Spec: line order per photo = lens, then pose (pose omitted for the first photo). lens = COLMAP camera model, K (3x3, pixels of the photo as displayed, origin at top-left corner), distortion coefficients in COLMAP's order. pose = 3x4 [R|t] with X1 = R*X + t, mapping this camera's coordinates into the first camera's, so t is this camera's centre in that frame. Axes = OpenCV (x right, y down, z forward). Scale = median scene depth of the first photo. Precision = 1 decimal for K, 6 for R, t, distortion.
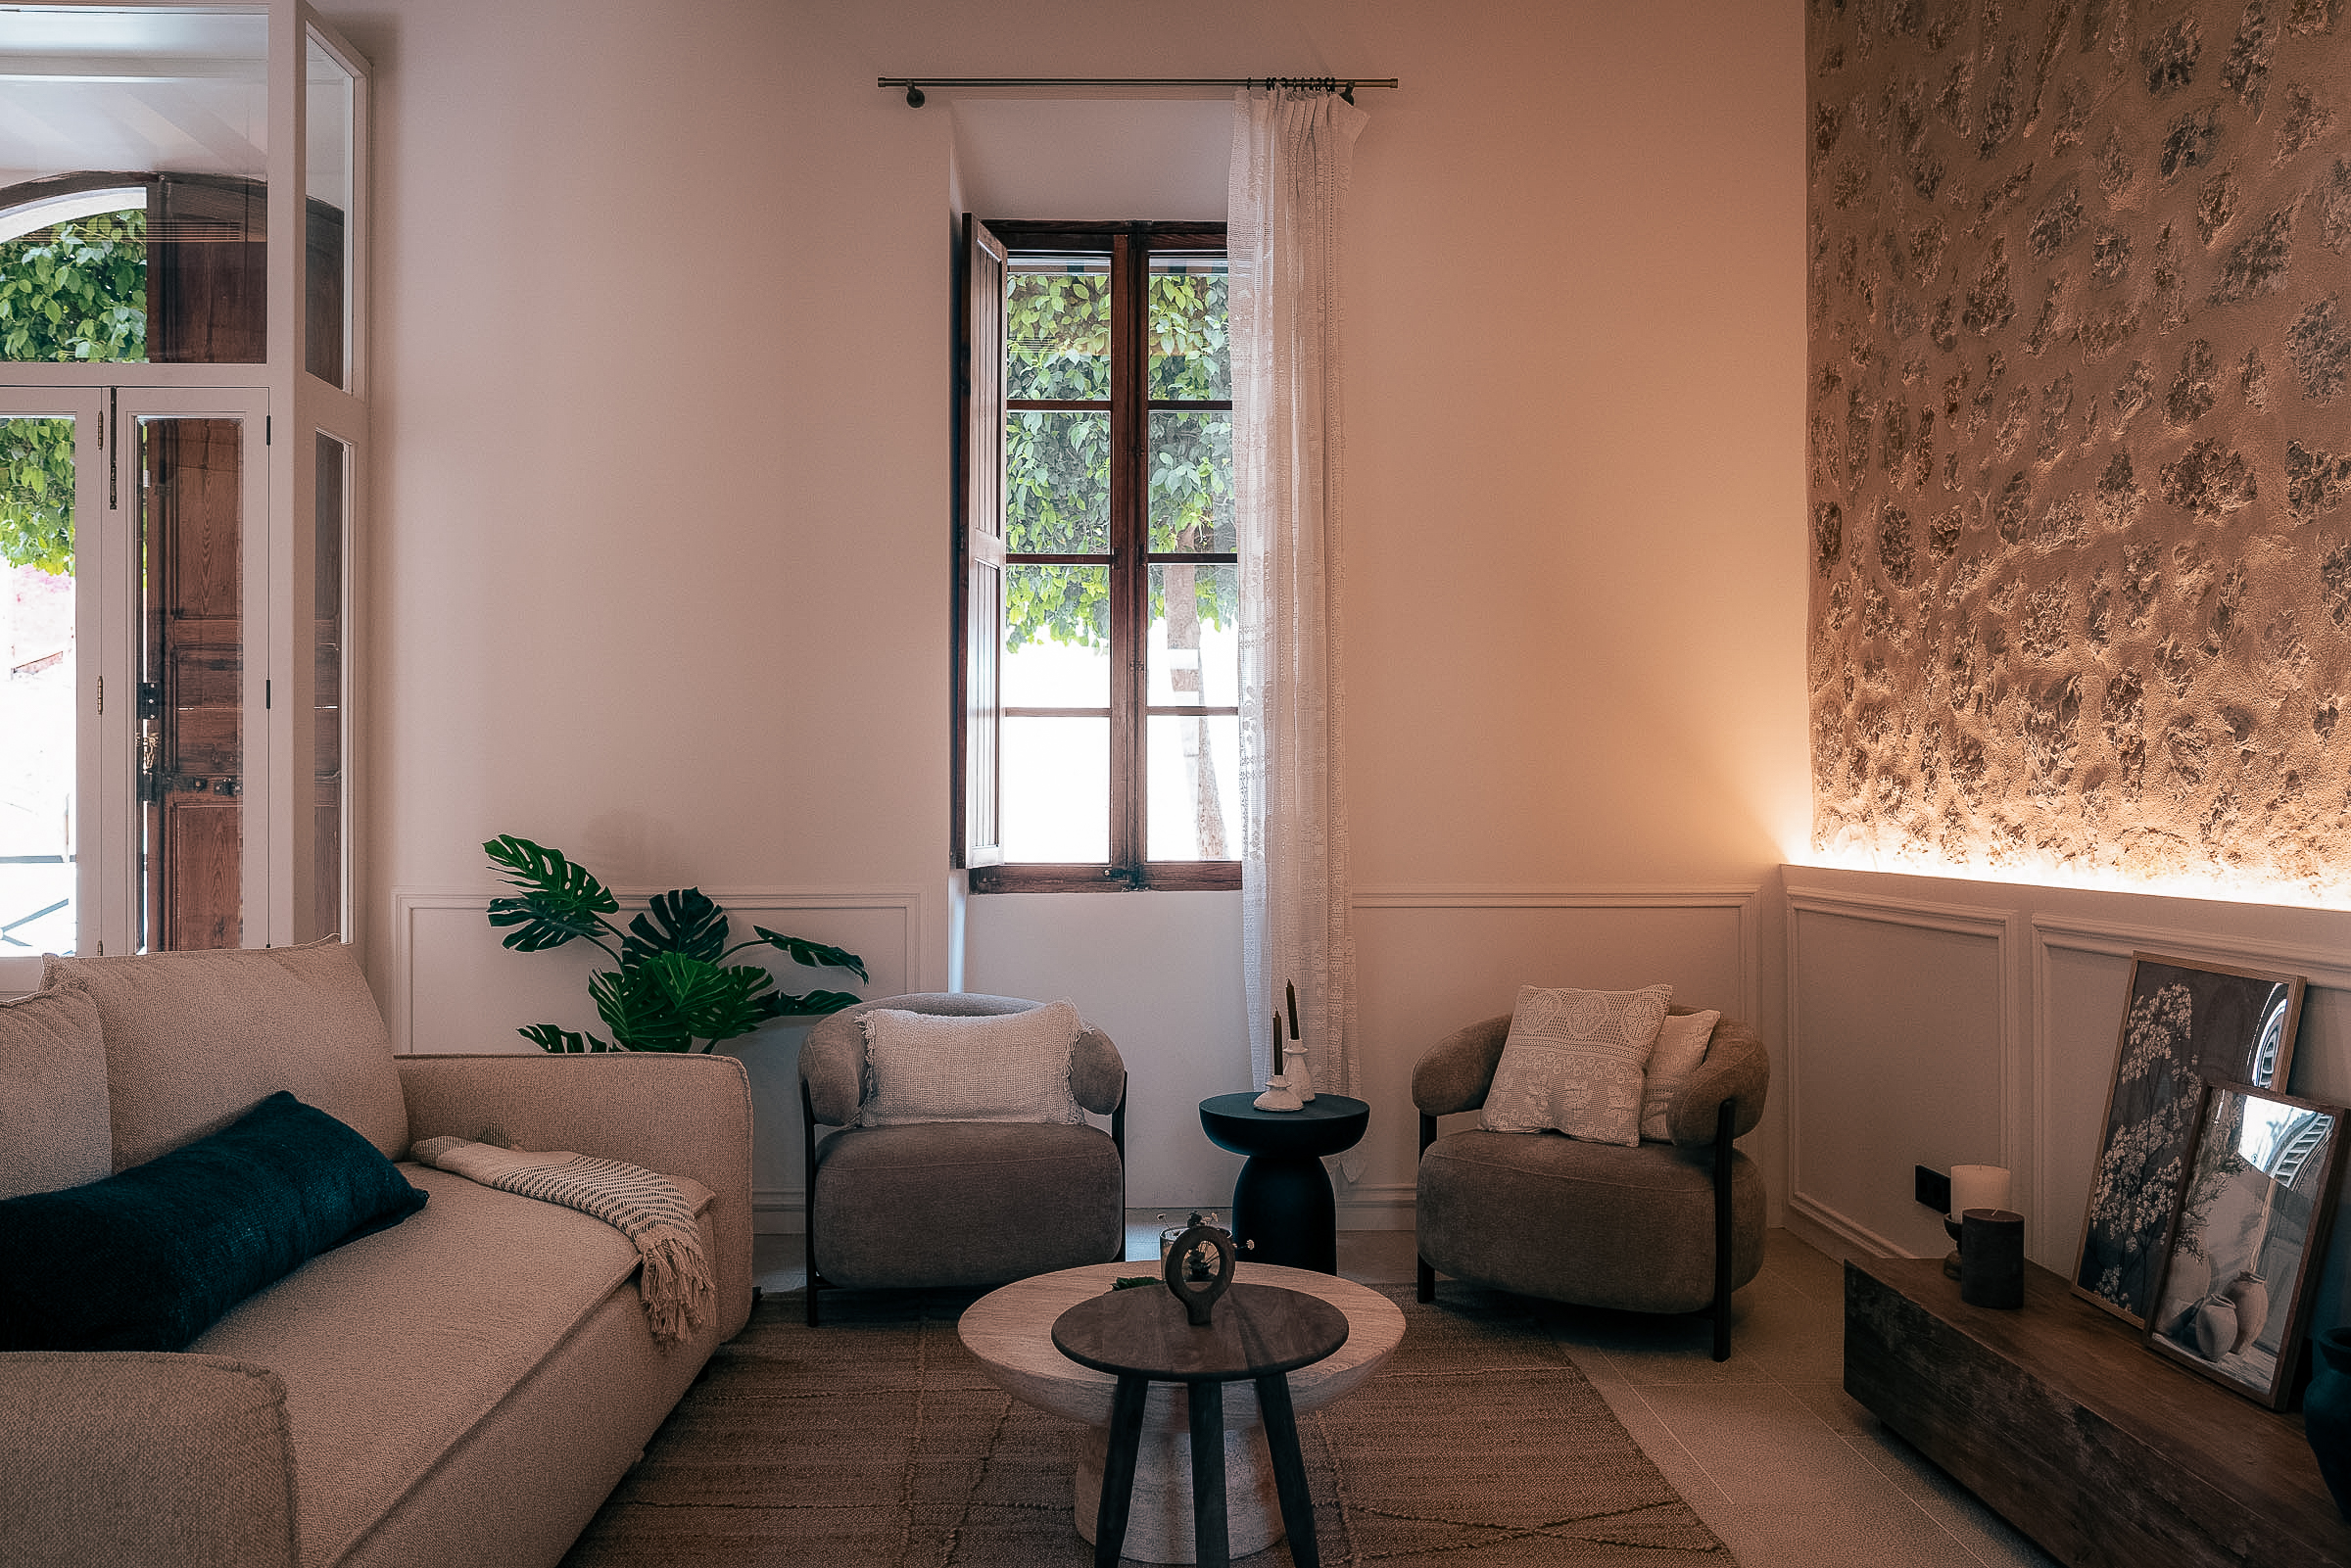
lens RADIAL K [[1951.4, 0, 1175.5], [0, 1951.4, 784.0], [0, 0, 1]] dist [-0.007384, 0.004098]
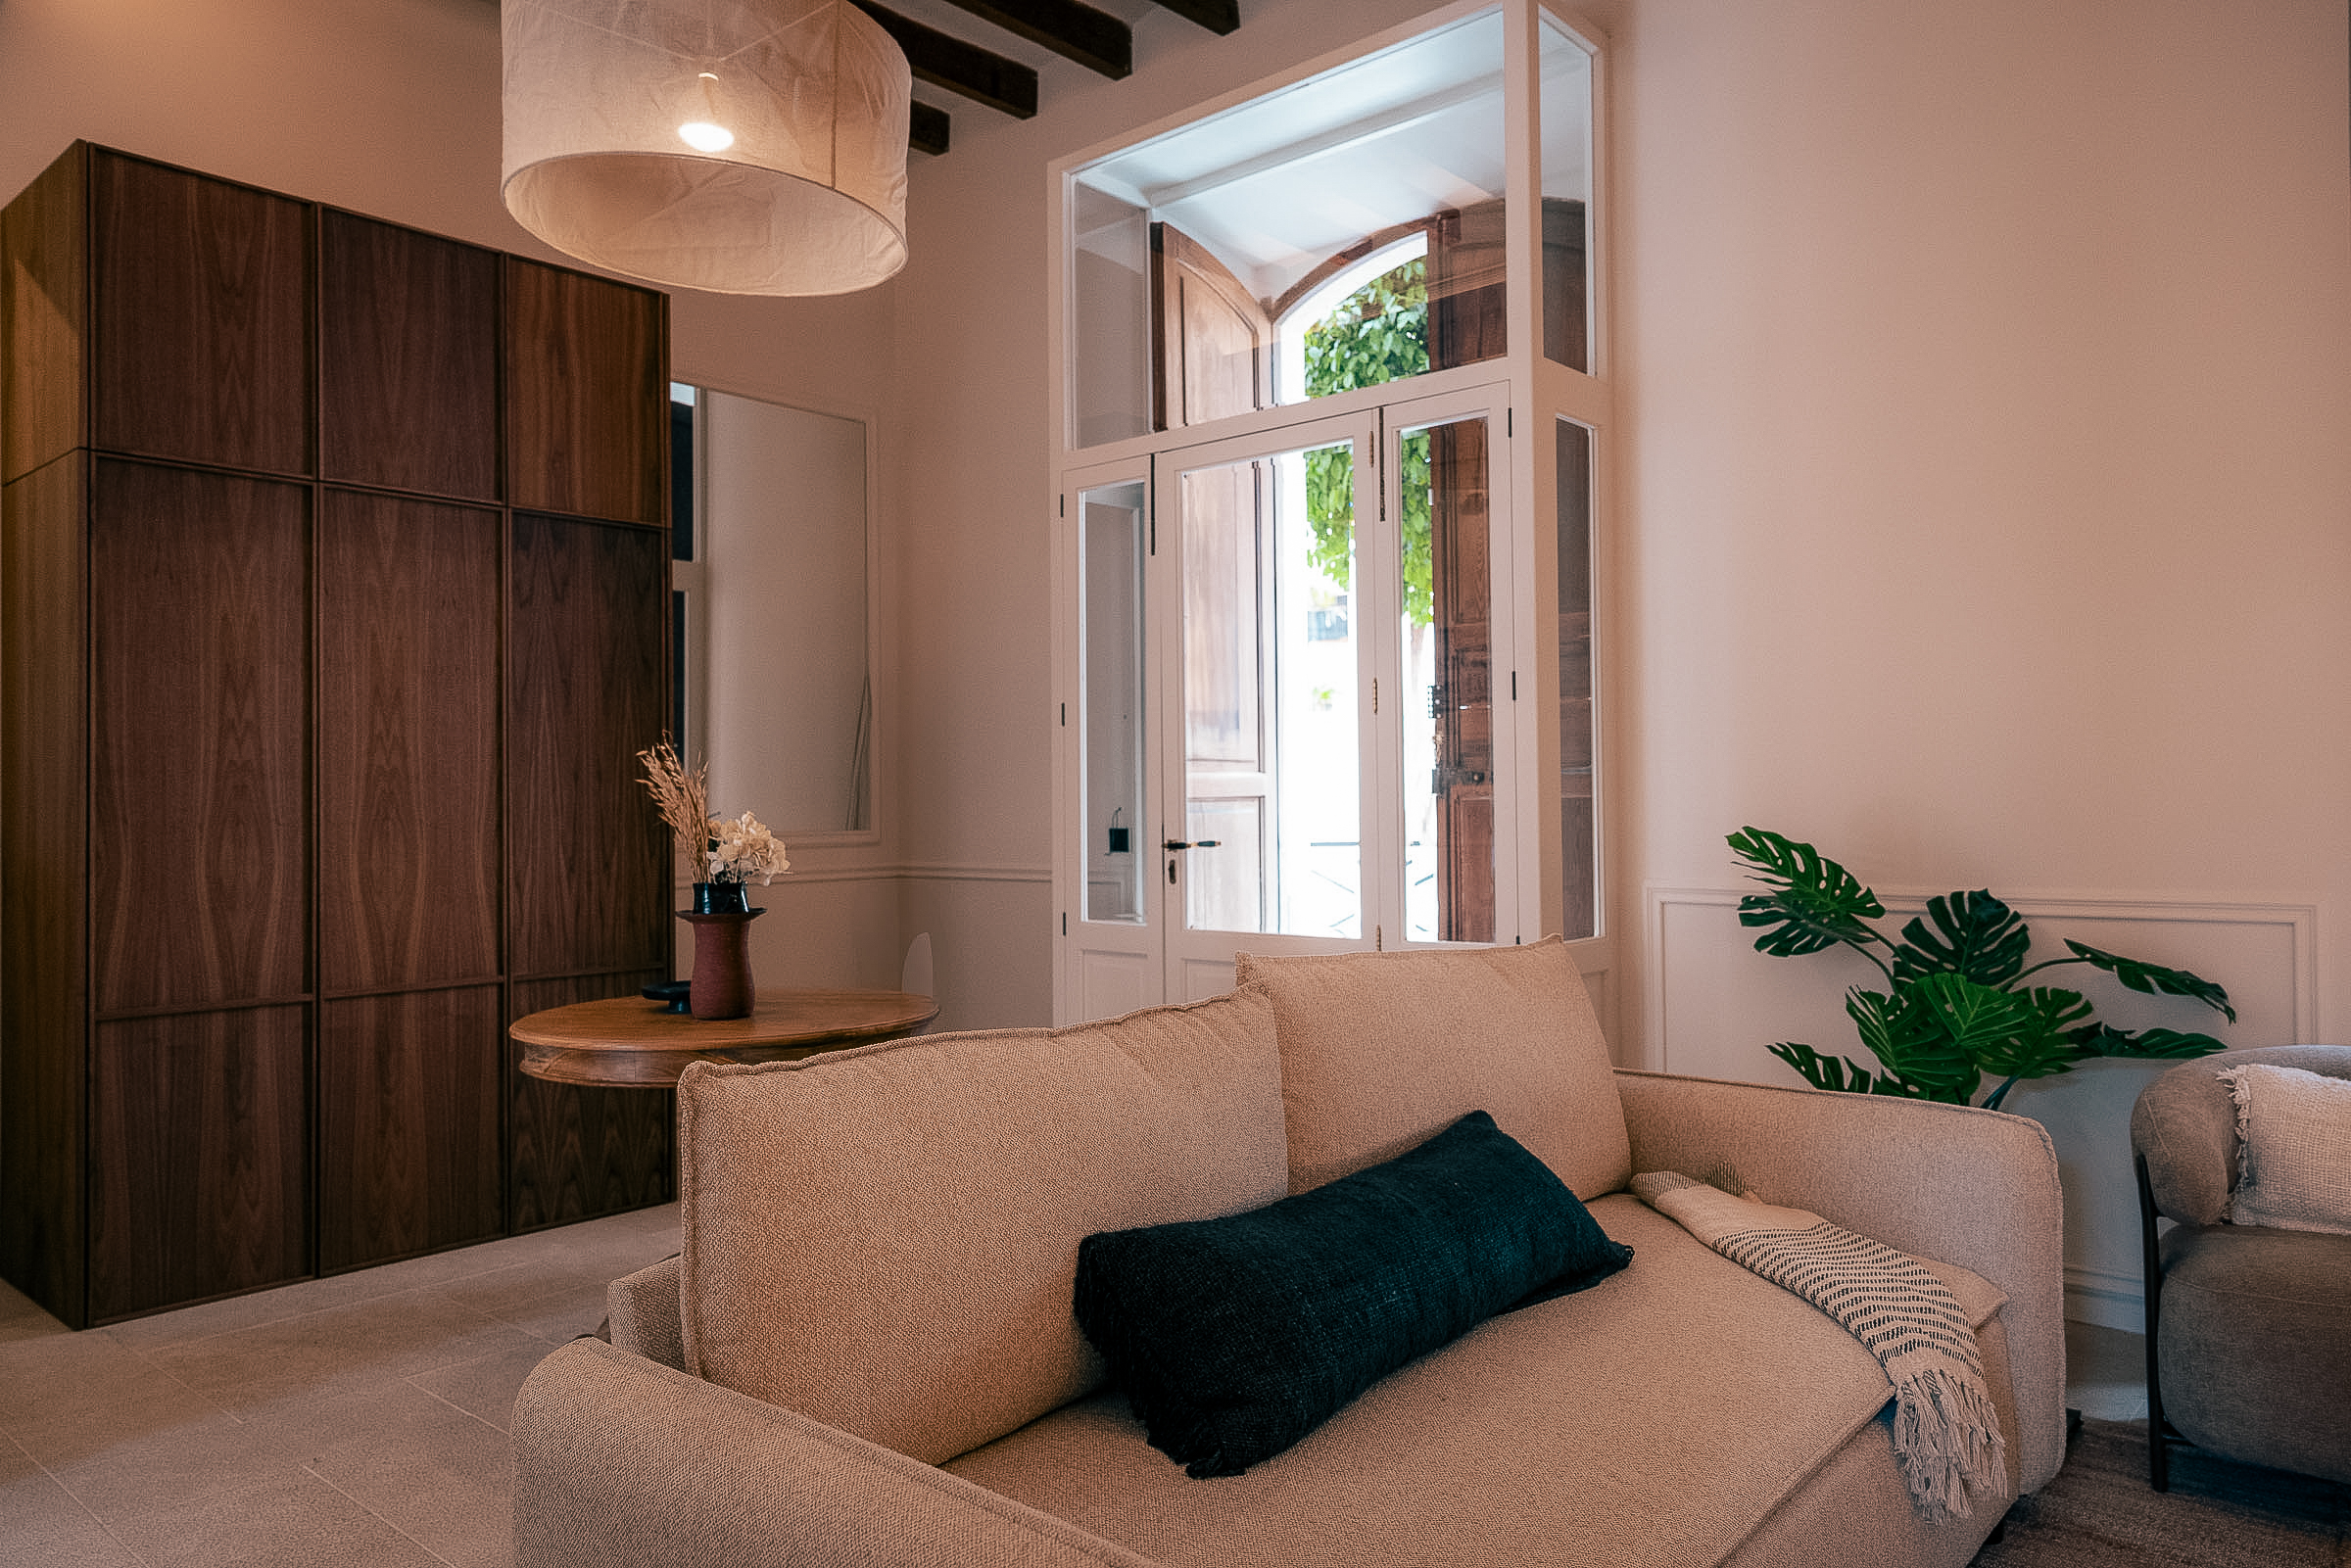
lens RADIAL K [[1562.8, 0, 1175.5], [0, 1562.8, 784.0], [0, 0, 1]] dist [-0.002178, 0.003723]
pose [[0.737755, -0.015898, -0.674881, -0.052555], [0.019735, 0.999803, -0.001978, 0.002658], [0.674780, -0.011859, 0.737924, 0.288778]]
